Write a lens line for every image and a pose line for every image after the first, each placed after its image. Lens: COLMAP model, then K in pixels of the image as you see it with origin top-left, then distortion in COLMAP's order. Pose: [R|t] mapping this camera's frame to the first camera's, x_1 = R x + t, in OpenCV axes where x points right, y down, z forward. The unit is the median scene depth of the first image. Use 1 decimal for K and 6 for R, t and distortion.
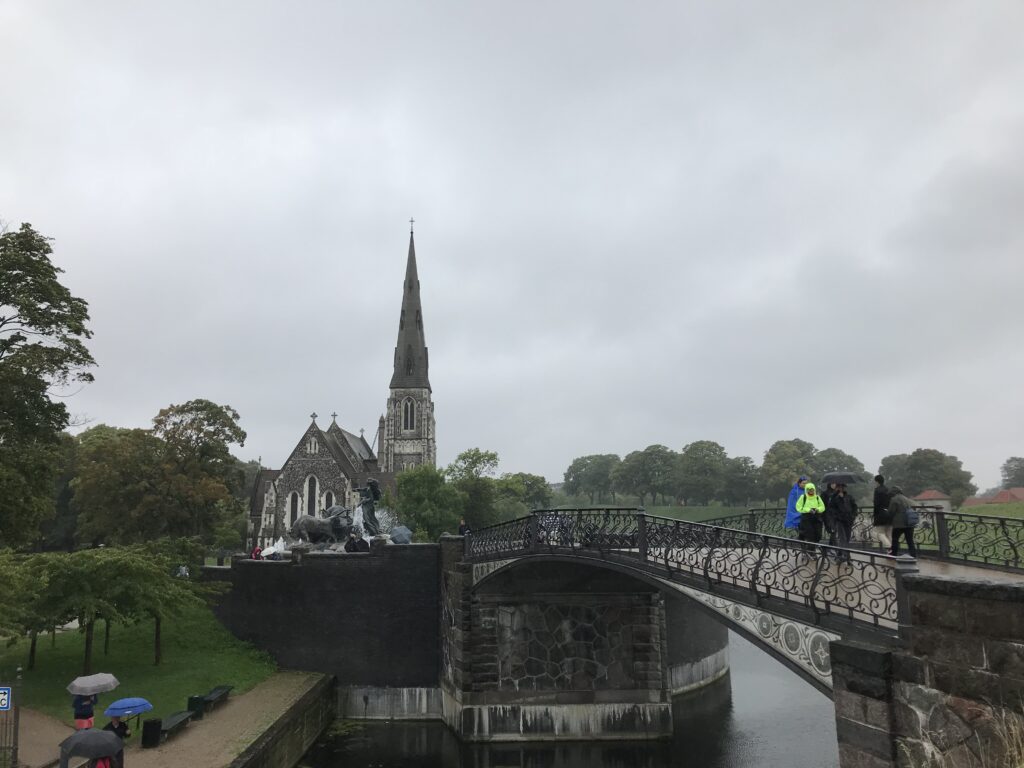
lens RADIAL K [[847.6, 0, 519.2], [0, 847.6, 388.4], [0, 0, 1]] dist [0.068682, -0.003337]
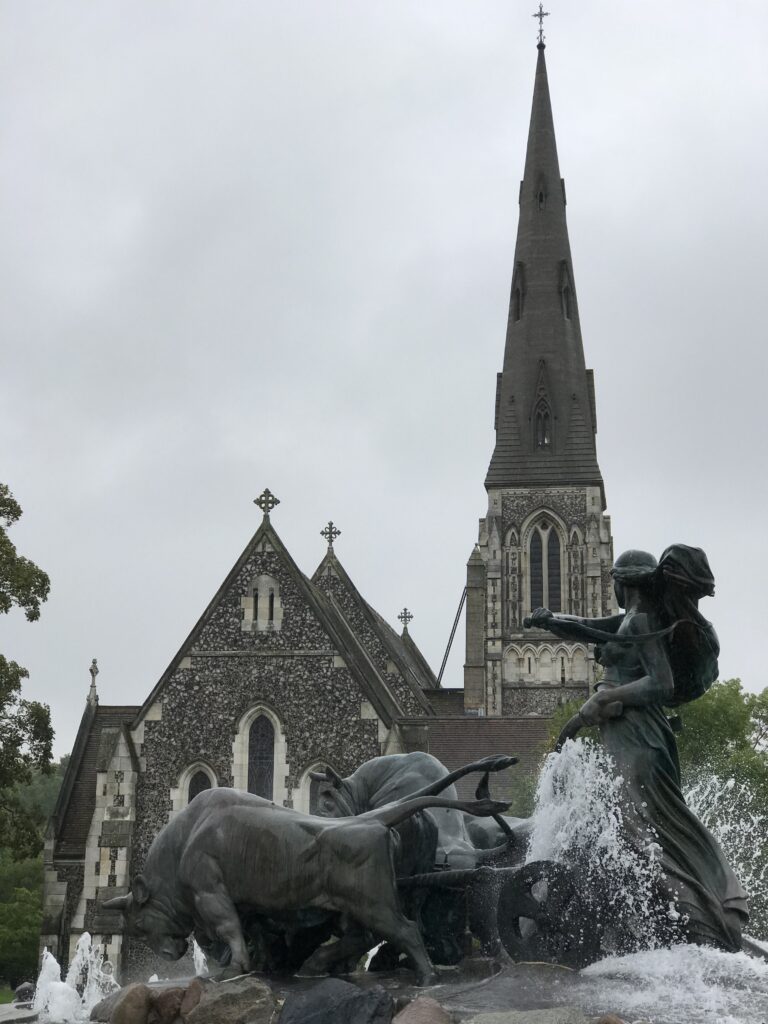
lens RADIAL K [[1685.8, 0, 383.9], [0, 1685.8, 508.1], [0, 0, 1]] dist [0.073878, 0.000000]
pose [[0.986346, -0.019532, -0.163523, -0.111736], [0.006568, 0.996817, -0.079453, 0.079841], [0.164555, 0.077294, 0.983335, 0.457207]]
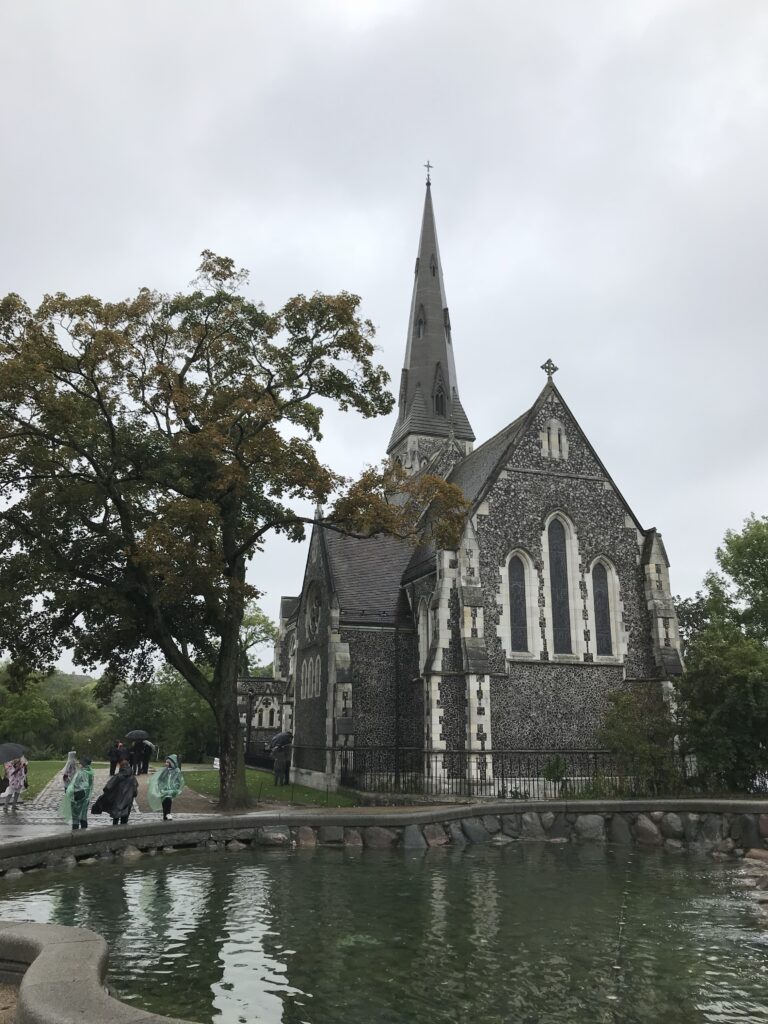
lens RADIAL K [[847.6, 0, 383.0], [0, 847.6, 505.0], [0, 0, 1]] dist [0.068682, -0.003337]
pose [[0.953804, 0.092428, 0.285860, -0.420082], [-0.060002, 0.990935, -0.120198, 0.146105], [-0.294378, 0.097493, 0.950703, 0.663132]]
